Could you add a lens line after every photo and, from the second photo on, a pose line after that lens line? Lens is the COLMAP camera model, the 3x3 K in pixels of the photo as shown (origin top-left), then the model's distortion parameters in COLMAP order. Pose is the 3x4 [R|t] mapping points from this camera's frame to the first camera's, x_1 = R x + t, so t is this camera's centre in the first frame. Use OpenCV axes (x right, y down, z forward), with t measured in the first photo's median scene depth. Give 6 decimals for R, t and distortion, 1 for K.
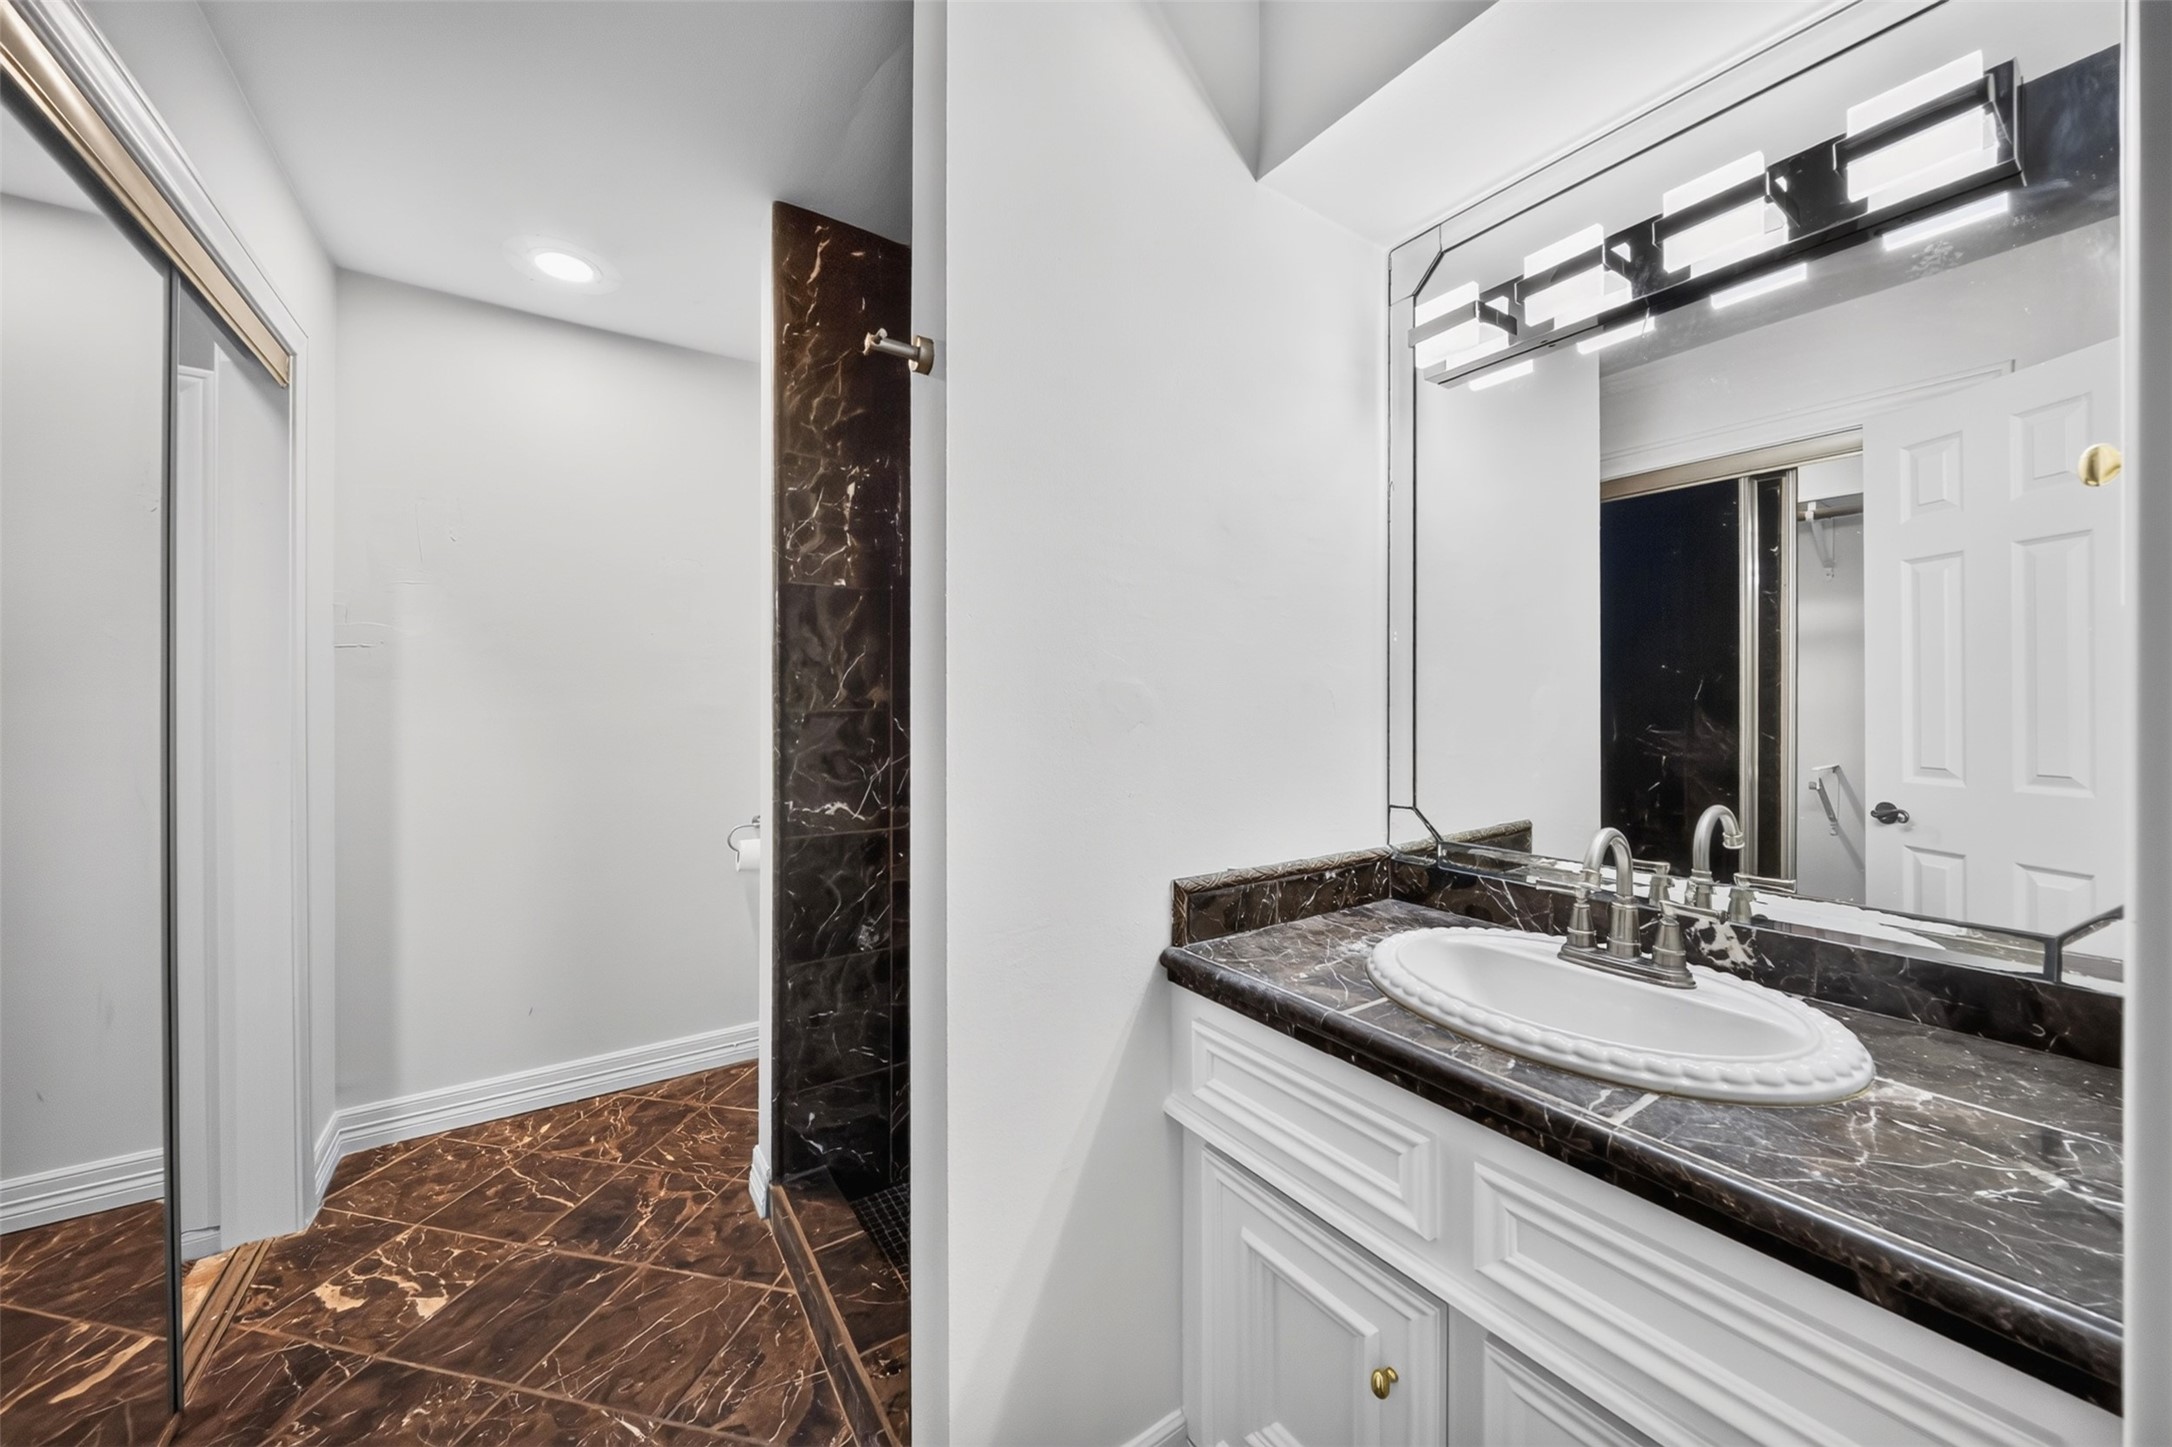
lens RADIAL K [[755.4, 0, 1081.1], [0, 755.4, 709.2], [0, 0, 1]] dist [0.000542, -0.000285]
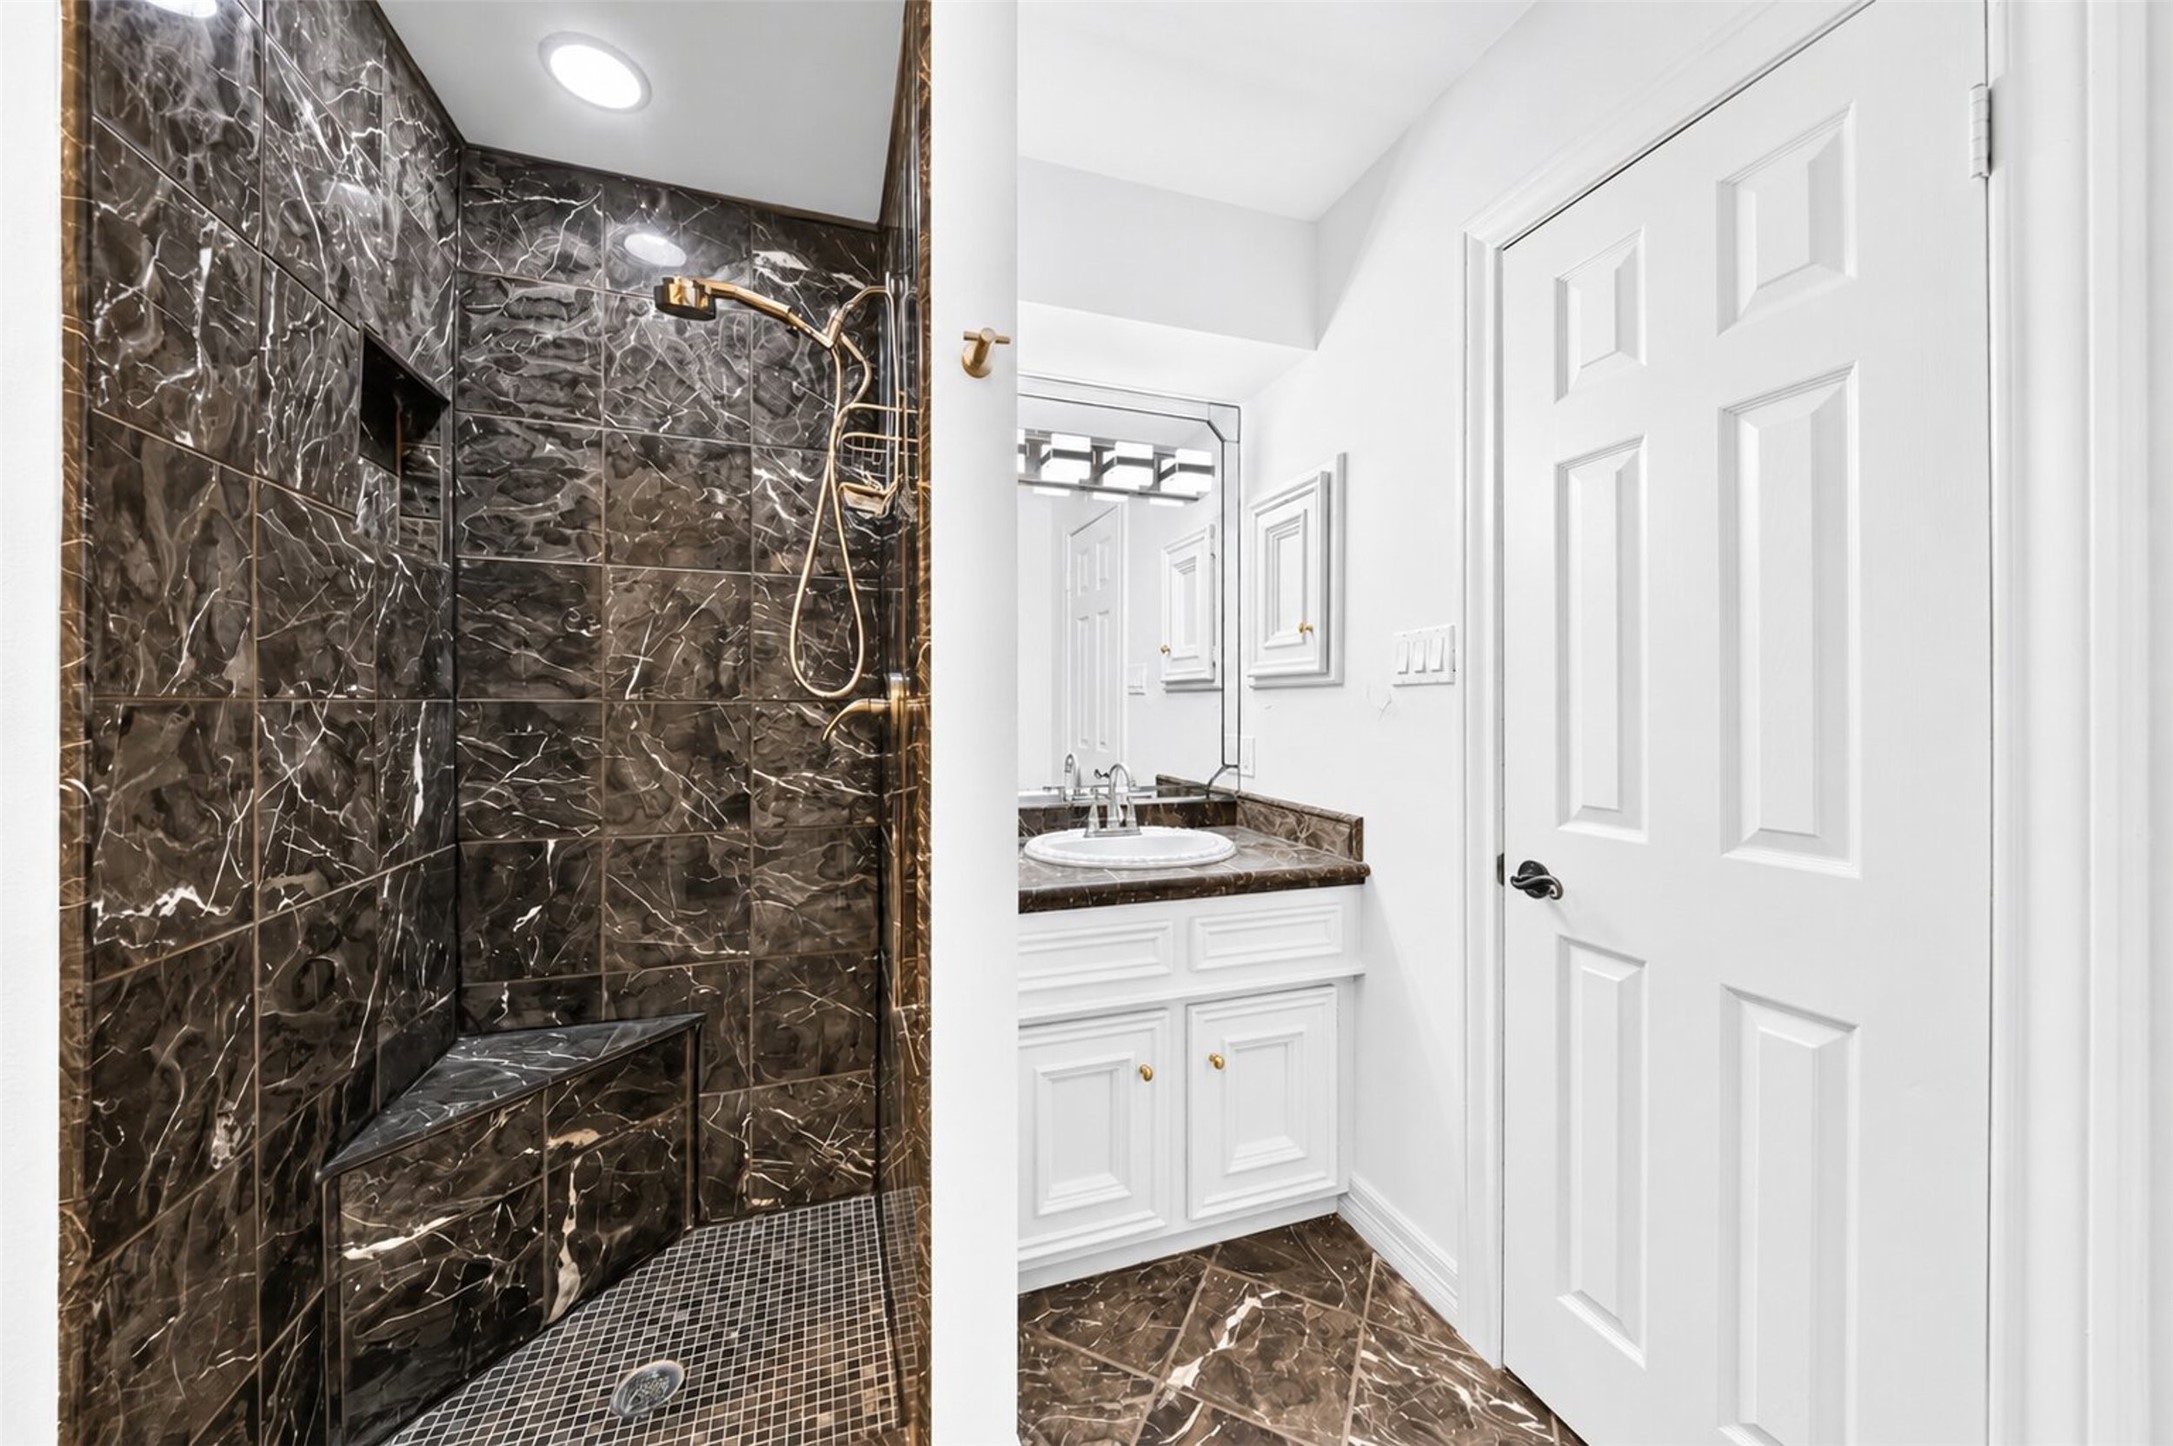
lens RADIAL K [[755.8, 0, 1082.5], [0, 755.8, 714.0], [0, 0, 1]] dist [0.000542, -0.000285]
pose [[0.261773, -0.005748, 0.965112, -0.648745], [0.003001, 0.999982, 0.005142, 0.010584], [-0.965125, 0.001551, 0.261786, 0.312129]]
